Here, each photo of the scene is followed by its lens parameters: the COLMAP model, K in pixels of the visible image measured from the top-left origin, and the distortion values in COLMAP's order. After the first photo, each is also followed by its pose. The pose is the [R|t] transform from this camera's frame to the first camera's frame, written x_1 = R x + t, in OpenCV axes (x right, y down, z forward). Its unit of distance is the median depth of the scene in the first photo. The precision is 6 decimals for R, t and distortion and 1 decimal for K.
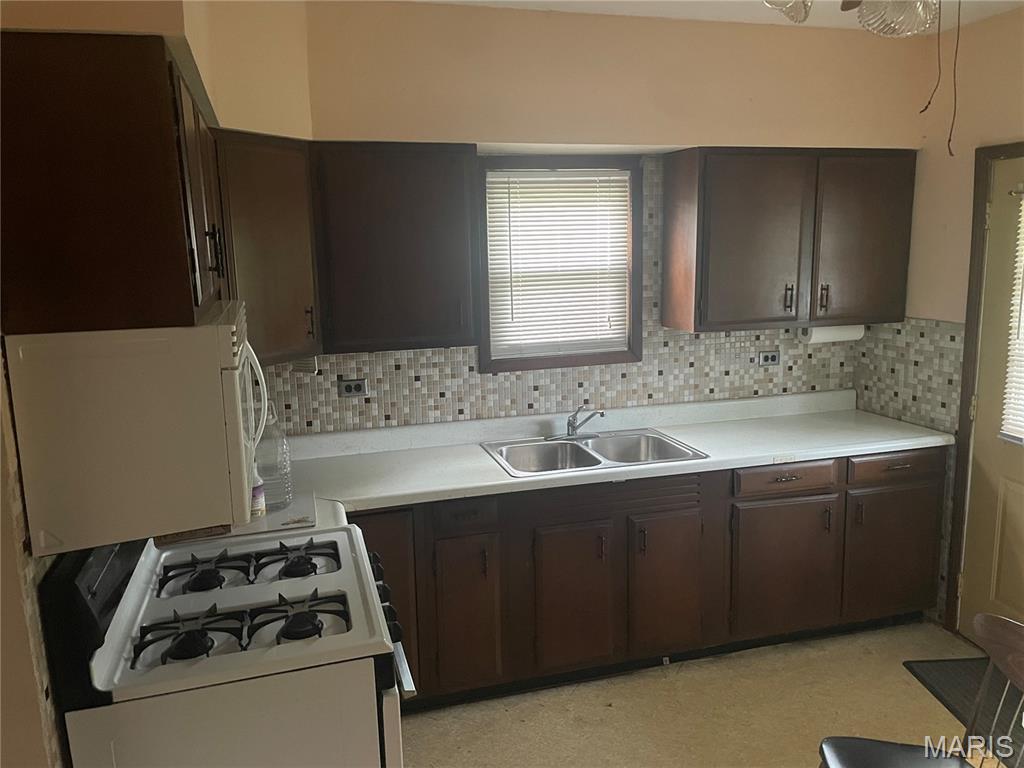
lens RADIAL K [[767.7, 0, 515.7], [0, 767.7, 382.2], [0, 0, 1]] dist [0.060107, -0.102901]
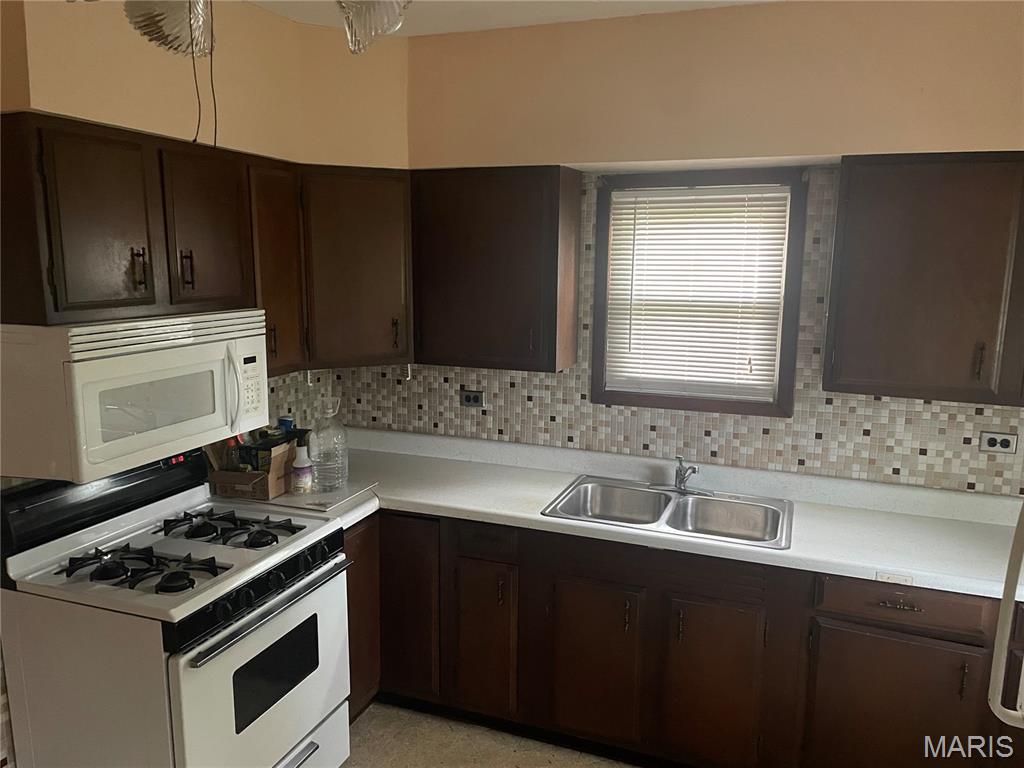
lens RADIAL K [[767.7, 0, 515.7], [0, 767.7, 382.2], [0, 0, 1]] dist [0.060107, -0.102901]
pose [[0.793946, 0.129223, -0.594097, 0.436761], [-0.135215, 0.990209, 0.034683, -0.056467], [0.592762, 0.052794, 0.803645, 0.176370]]
